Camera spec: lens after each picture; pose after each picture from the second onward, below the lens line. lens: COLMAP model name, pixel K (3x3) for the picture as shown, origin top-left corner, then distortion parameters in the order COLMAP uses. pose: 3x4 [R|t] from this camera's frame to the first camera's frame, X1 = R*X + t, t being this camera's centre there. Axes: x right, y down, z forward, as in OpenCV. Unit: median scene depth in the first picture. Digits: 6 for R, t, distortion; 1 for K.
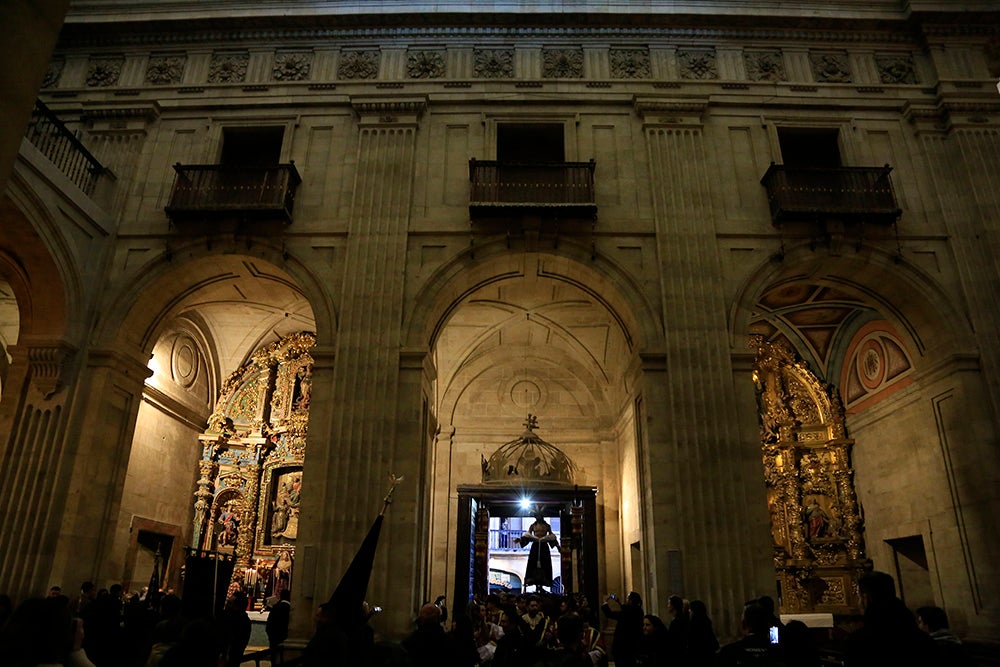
lens RADIAL K [[786.3, 0, 500.0], [0, 786.3, 333.5], [0, 0, 1]] dist [-0.096784, 0.008150]
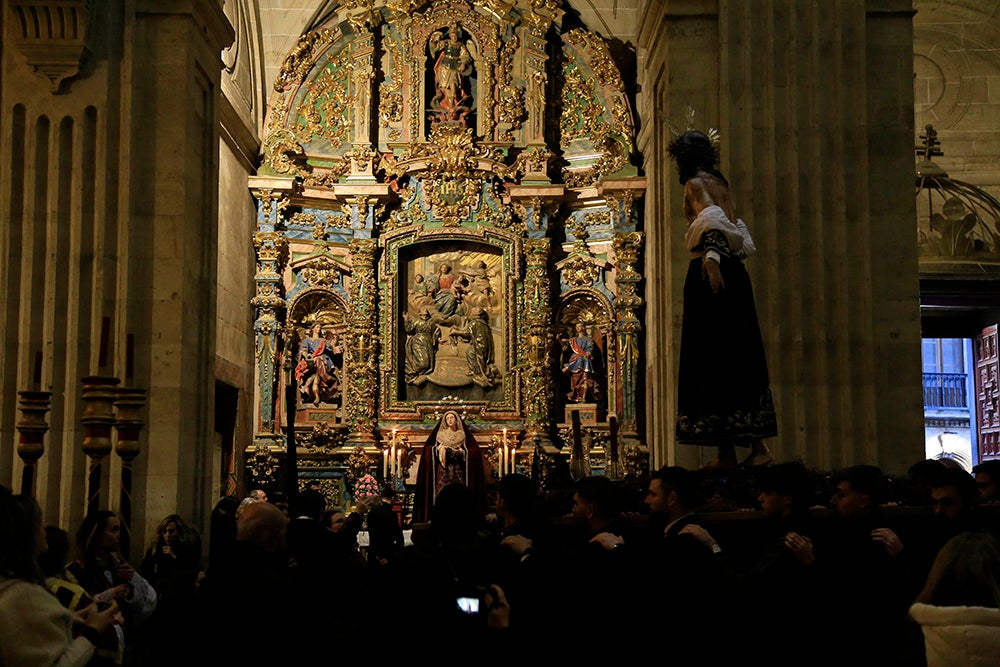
lens RADIAL K [[1519.8, 0, 500.1], [0, 1519.8, 444.1], [0, 0, 1]] dist [0.070126, 0.142425]
pose [[0.999383, -0.012107, 0.032983, -0.266027], [0.002111, 0.957749, 0.287599, 0.018313], [-0.035072, -0.287352, 0.957183, 0.050540]]
